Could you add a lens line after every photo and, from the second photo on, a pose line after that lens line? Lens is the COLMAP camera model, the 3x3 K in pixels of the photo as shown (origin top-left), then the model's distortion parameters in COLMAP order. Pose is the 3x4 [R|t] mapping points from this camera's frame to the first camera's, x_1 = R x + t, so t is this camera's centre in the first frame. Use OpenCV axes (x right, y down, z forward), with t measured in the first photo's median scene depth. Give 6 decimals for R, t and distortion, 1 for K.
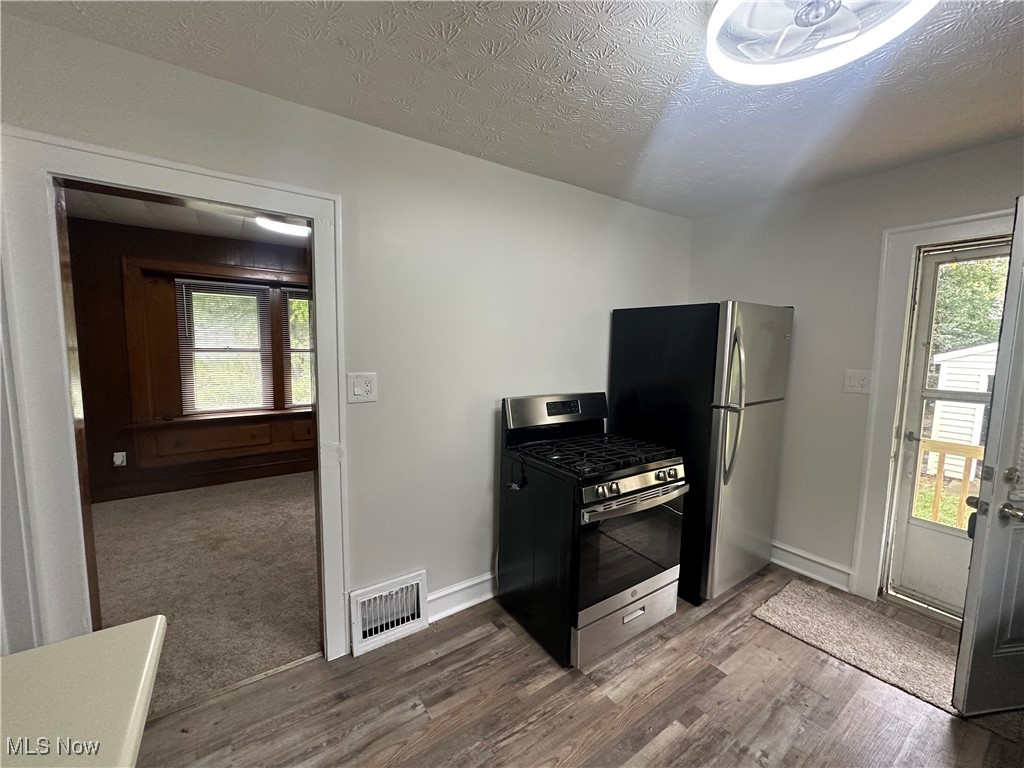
lens RADIAL K [[405.7, 0, 512.0], [0, 405.7, 384.0], [0, 0, 1]] dist [0.001462, 0.000216]
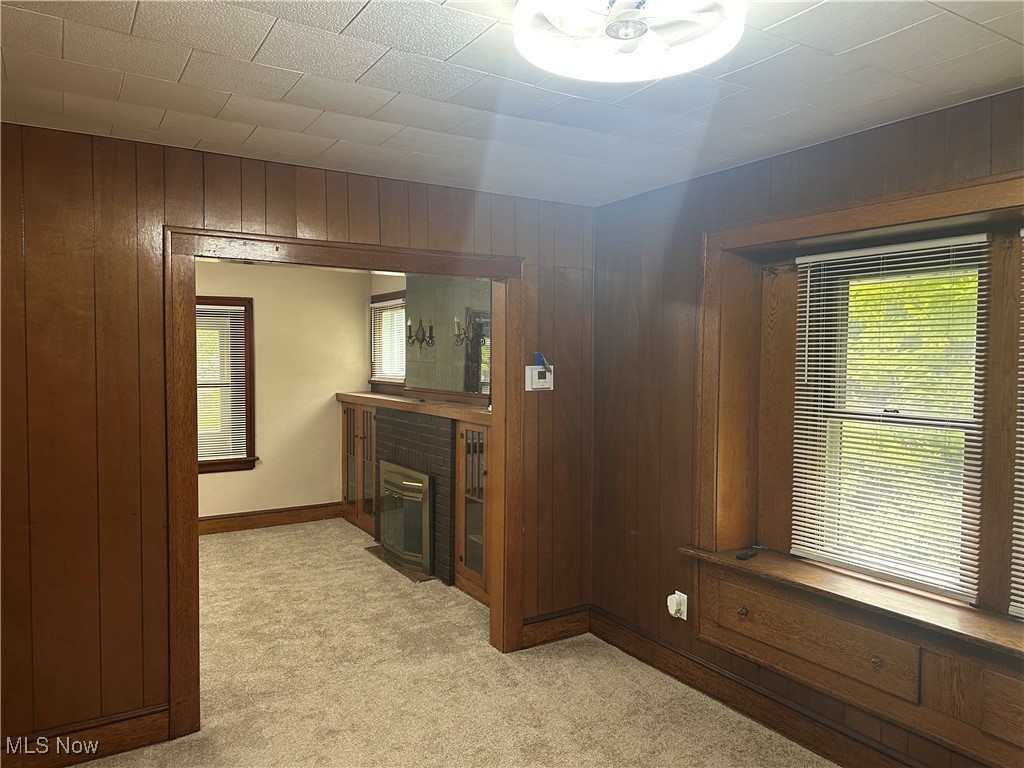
lens RADIAL K [[720.3, 0, 512.0], [0, 720.3, 384.0], [0, 0, 1]] dist [0.117016, -0.181546]
pose [[-0.043297, 0.024357, -0.998765, 0.022740], [-0.102489, 0.994320, 0.028692, -0.108818], [0.993791, 0.103605, -0.040555, 0.730280]]
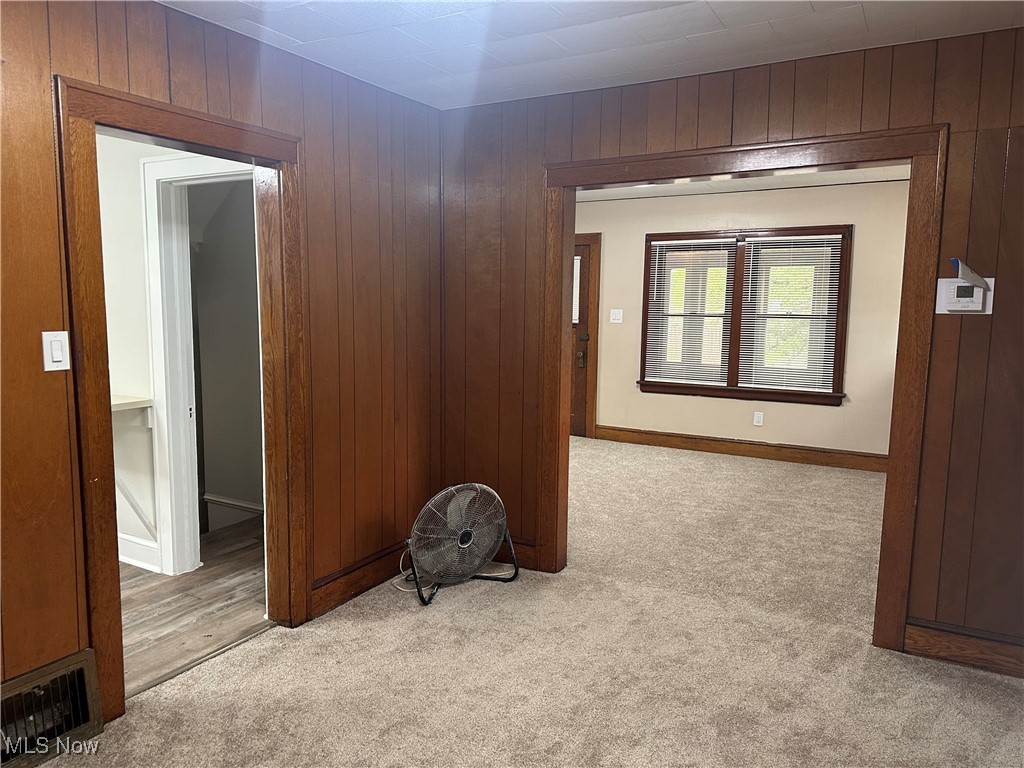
lens RADIAL K [[720.3, 0, 512.0], [0, 720.3, 384.0], [0, 0, 1]] dist [0.117016, -0.181546]
pose [[-0.900321, 0.024214, -0.434551, -0.276412], [-0.068056, 0.978336, 0.195517, -0.118476], [0.429872, 0.205602, -0.879169, 1.193079]]
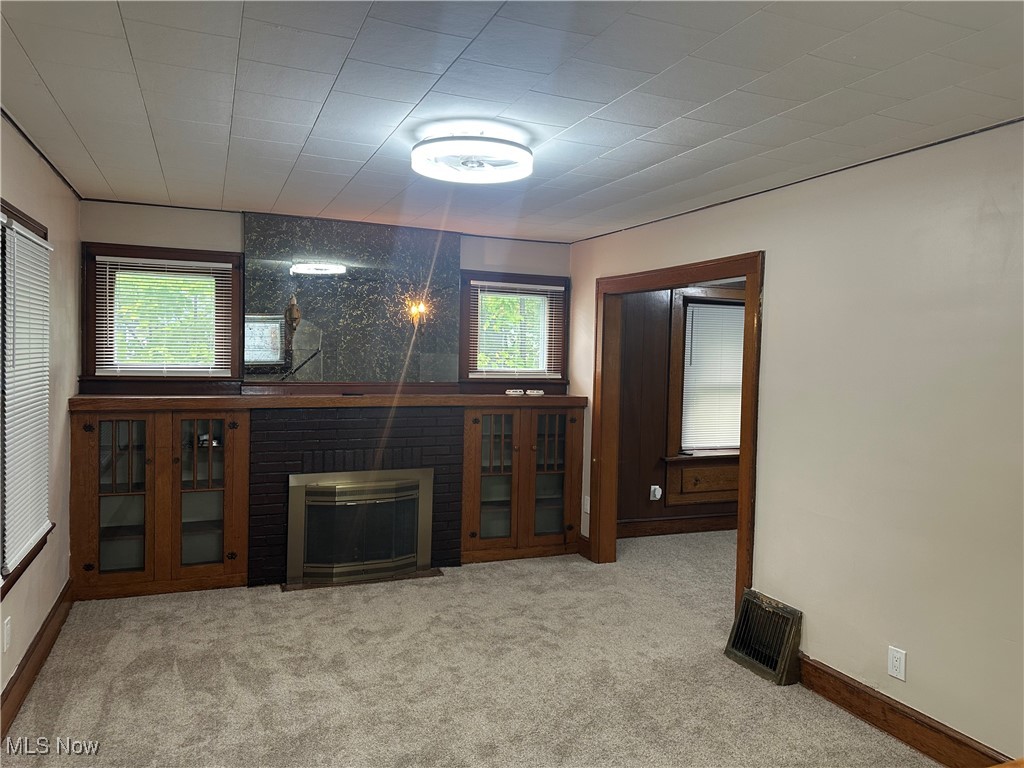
lens RADIAL K [[720.3, 0, 512.0], [0, 720.3, 384.0], [0, 0, 1]] dist [0.117016, -0.181546]
pose [[0.979354, 0.018614, -0.201293, -0.887078], [-0.029787, 0.998170, -0.052617, 0.024654], [0.199945, 0.057527, 0.978117, -0.712338]]
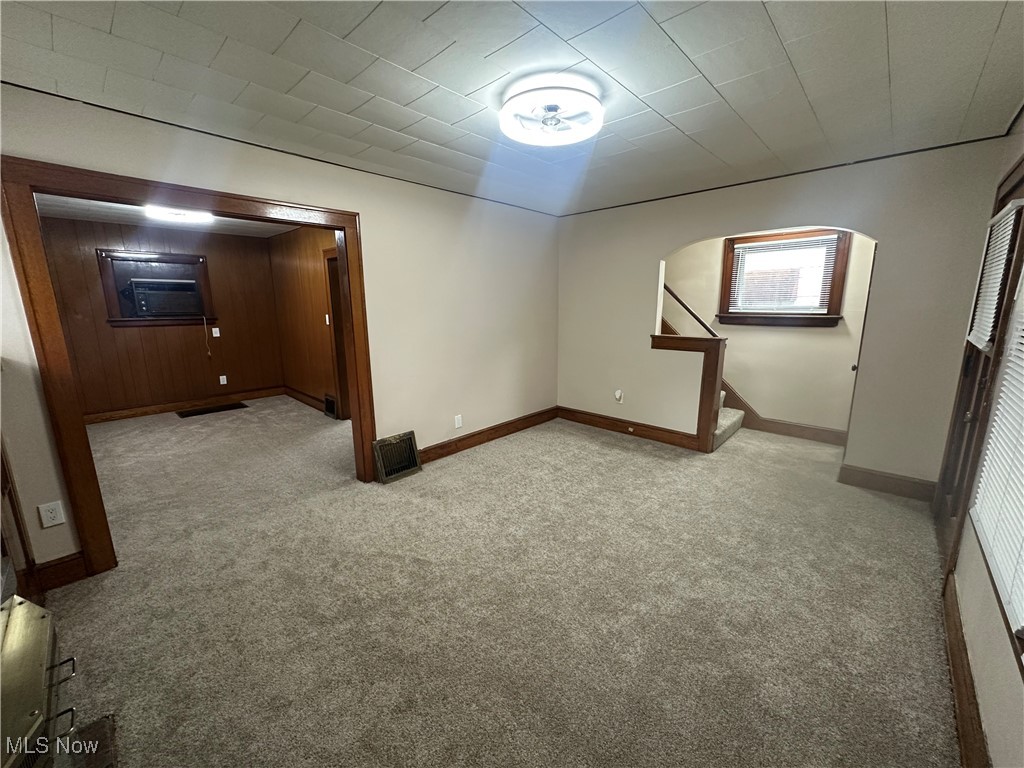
lens RADIAL K [[405.7, 0, 512.0], [0, 405.7, 384.0], [0, 0, 1]] dist [0.001462, 0.000216]
pose [[-0.215130, -0.204093, 0.955021, -1.637389], [0.099429, 0.968259, 0.229319, -0.046317], [-0.971511, 0.144291, -0.188009, 0.210743]]
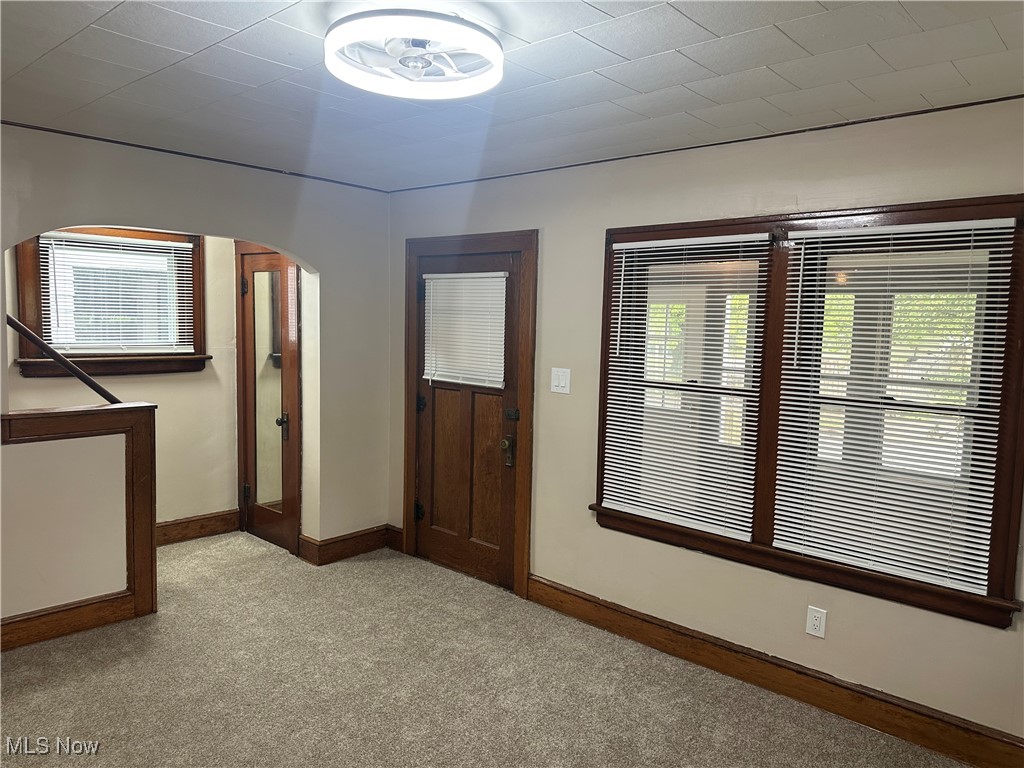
lens RADIAL K [[720.3, 0, 512.0], [0, 720.3, 384.0], [0, 0, 1]] dist [0.117016, -0.181546]
pose [[-0.972322, -0.019043, -0.232869, -1.036126], [-0.062876, 0.981232, 0.182291, -0.119738], [0.225027, 0.191887, -0.955271, 0.584078]]
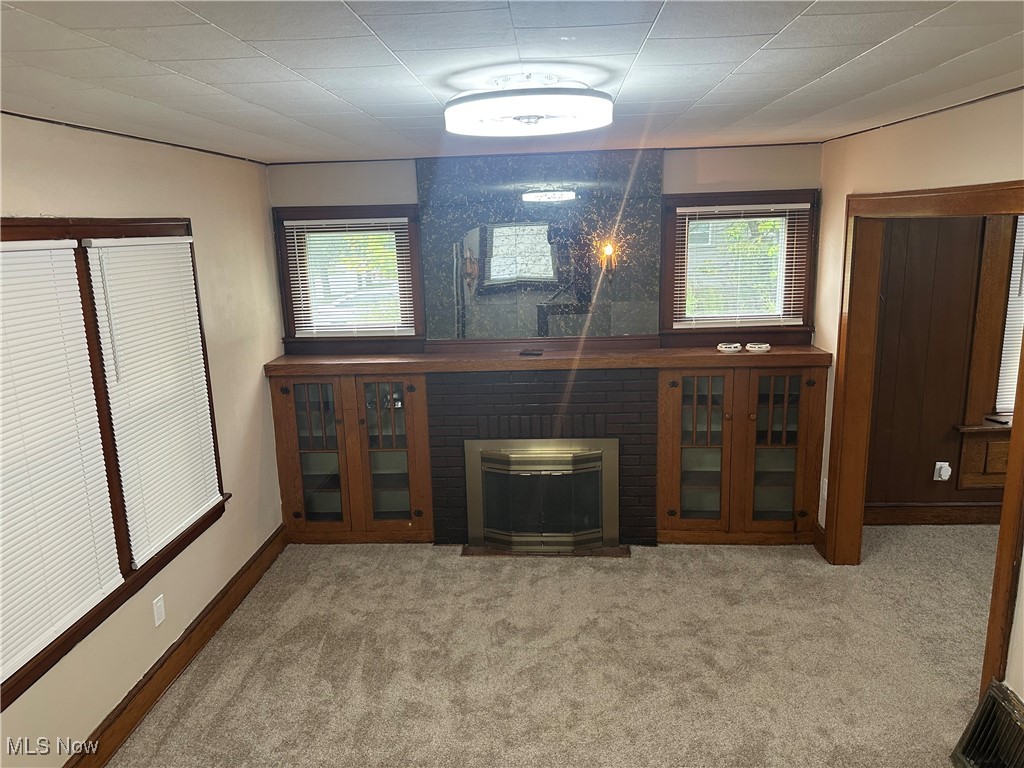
lens RADIAL K [[720.3, 0, 512.0], [0, 720.3, 384.0], [0, 0, 1]] dist [0.117016, -0.181546]
pose [[0.792420, 0.091551, -0.603067, -0.739804], [-0.018075, 0.991763, 0.126808, -0.114660], [0.609708, -0.089585, 0.787547, -0.450408]]
